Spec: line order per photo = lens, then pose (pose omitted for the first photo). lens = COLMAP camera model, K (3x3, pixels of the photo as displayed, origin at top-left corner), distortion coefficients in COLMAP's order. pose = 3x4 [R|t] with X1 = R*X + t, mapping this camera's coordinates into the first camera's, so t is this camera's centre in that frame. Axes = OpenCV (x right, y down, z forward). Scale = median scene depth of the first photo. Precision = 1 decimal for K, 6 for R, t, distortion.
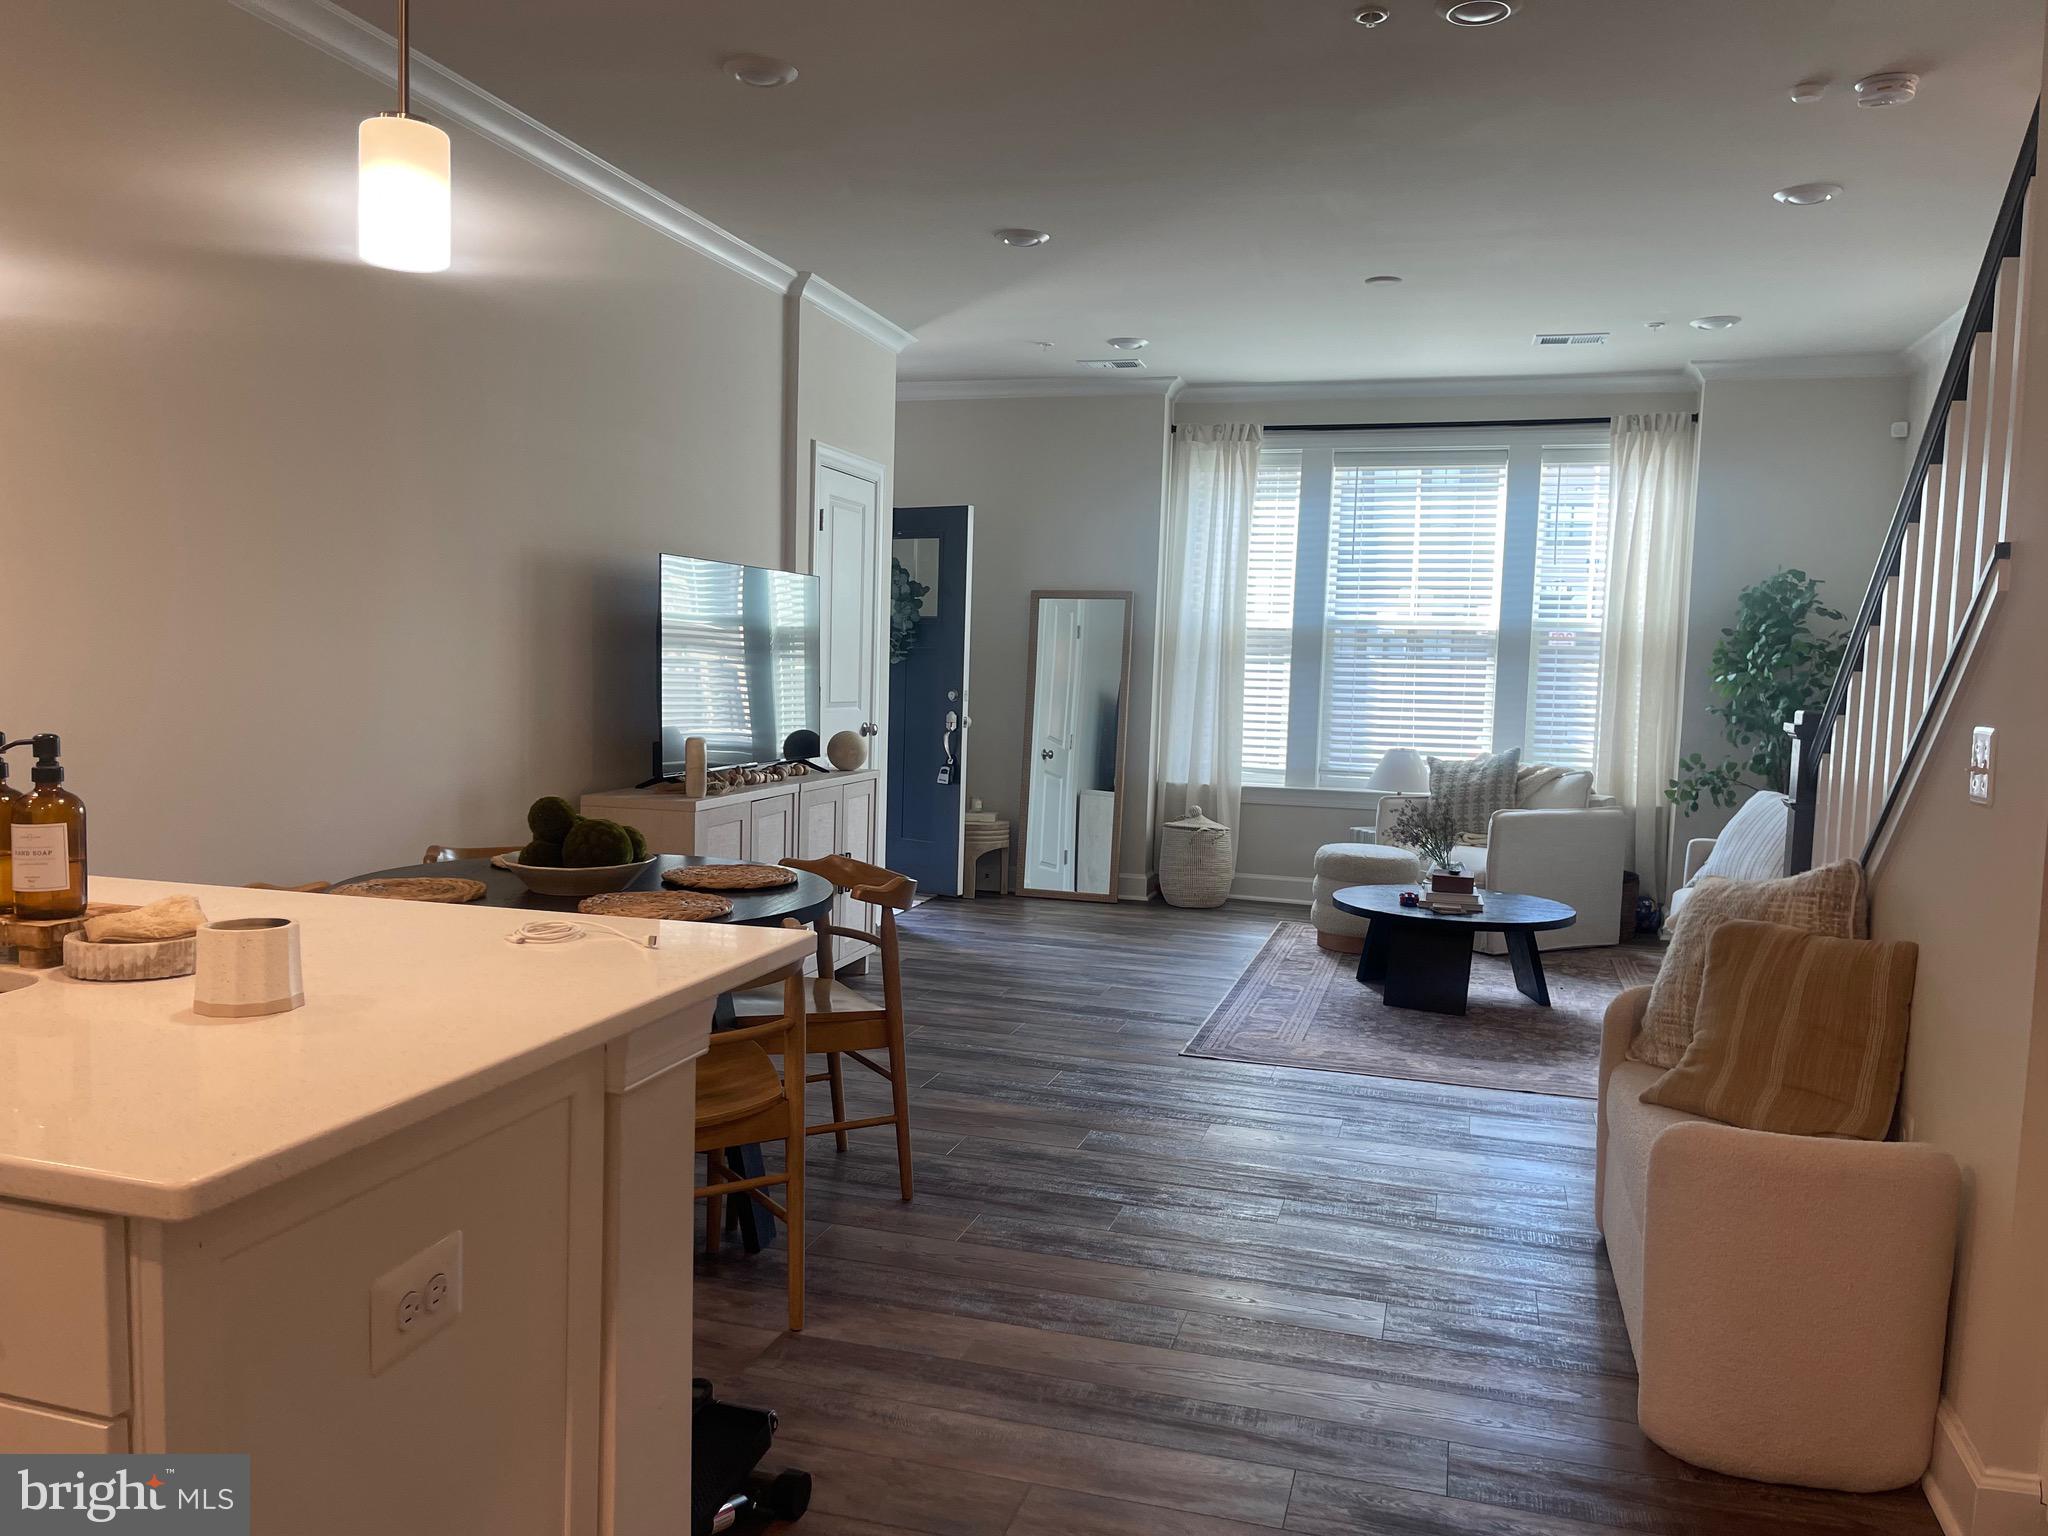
lens RADIAL K [[1542.7, 0, 1015.3], [0, 1542.7, 774.3], [0, 0, 1]] dist [0.071793, -0.078125]
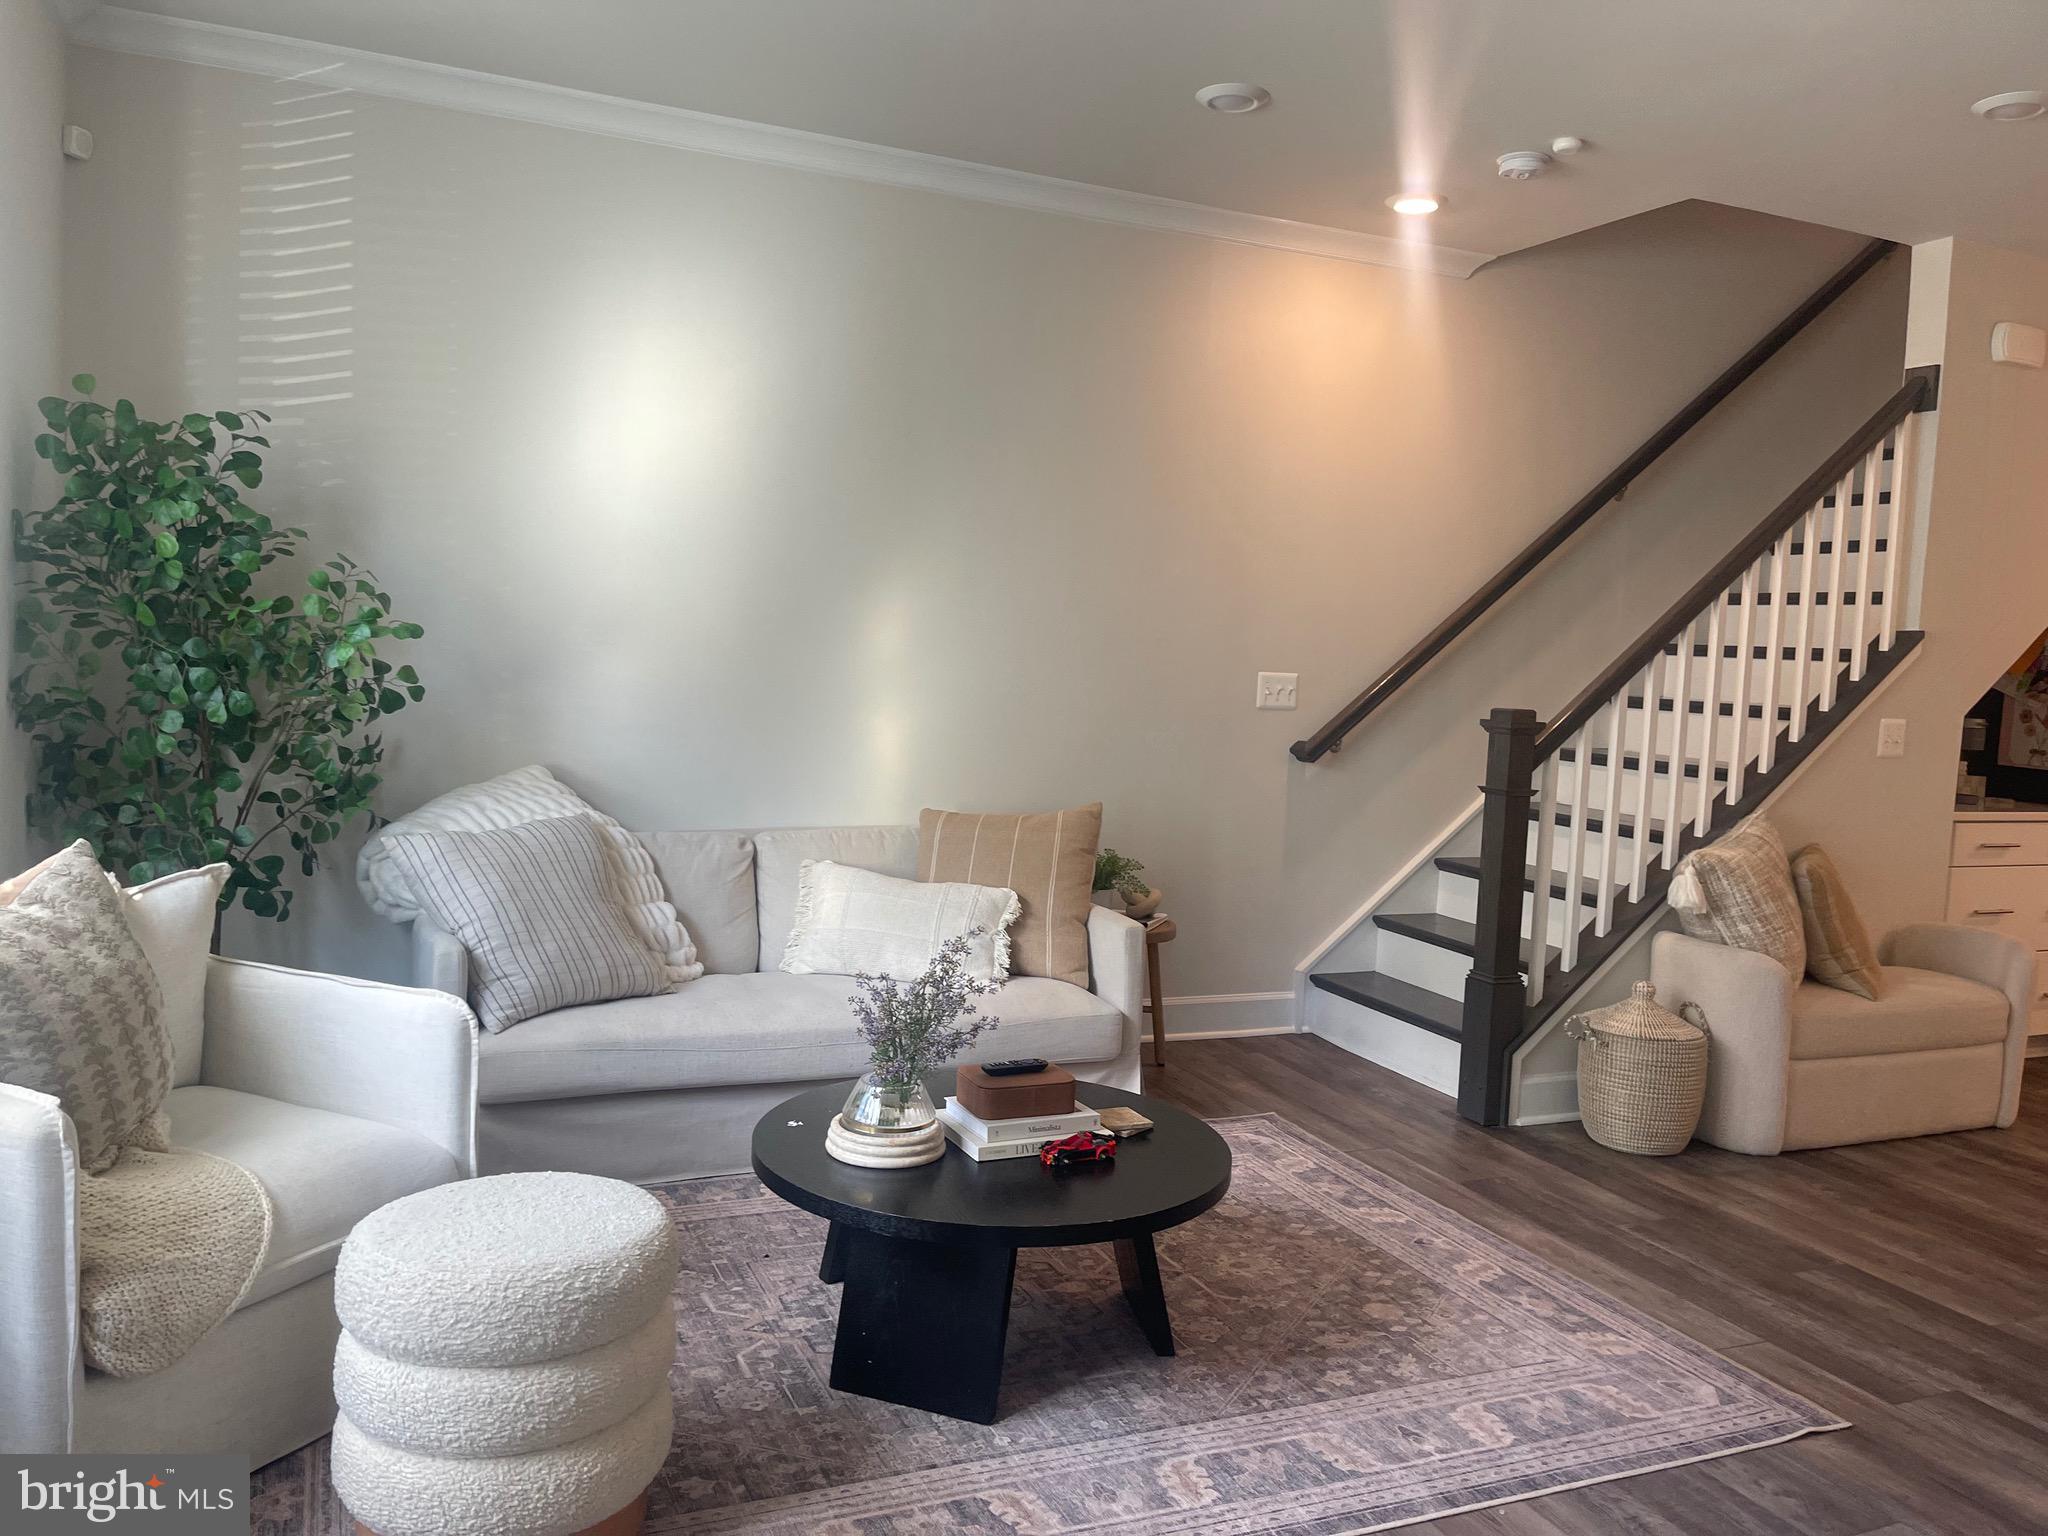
lens RADIAL K [[1542.7, 0, 1012.8], [0, 1542.7, 759.7], [0, 0, 1]] dist [0.071793, -0.078125]
pose [[-0.637519, -0.112644, 0.762155, -0.063690], [-0.007737, 0.990140, 0.139868, -0.080670], [-0.770396, 0.083272, -0.632104, 1.010016]]
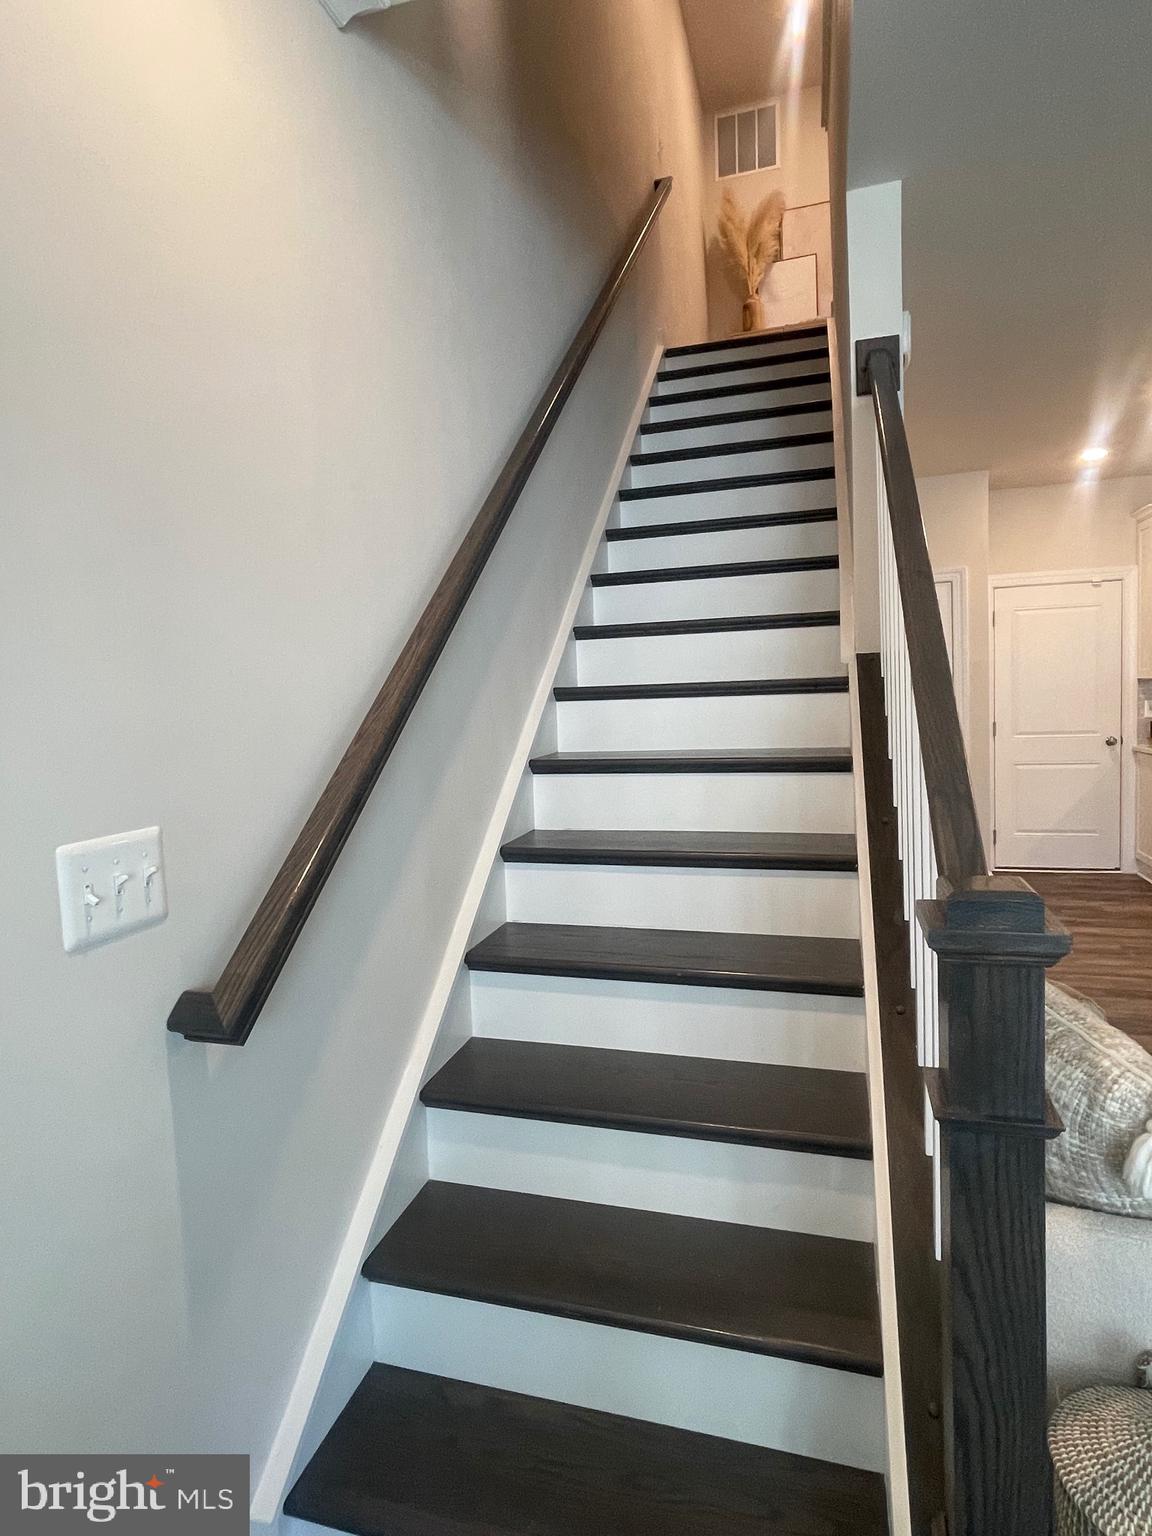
lens RADIAL K [[852.1, 0, 571.7], [0, 852.1, 759.2], [0, 0, 1]] dist [0.005564, -0.008190]
pose [[-0.999780, 0.013576, 0.015971, 0.310117], [0.015825, 0.988500, 0.150392, -0.055660], [-0.013745, 0.150612, -0.988497, 0.616655]]
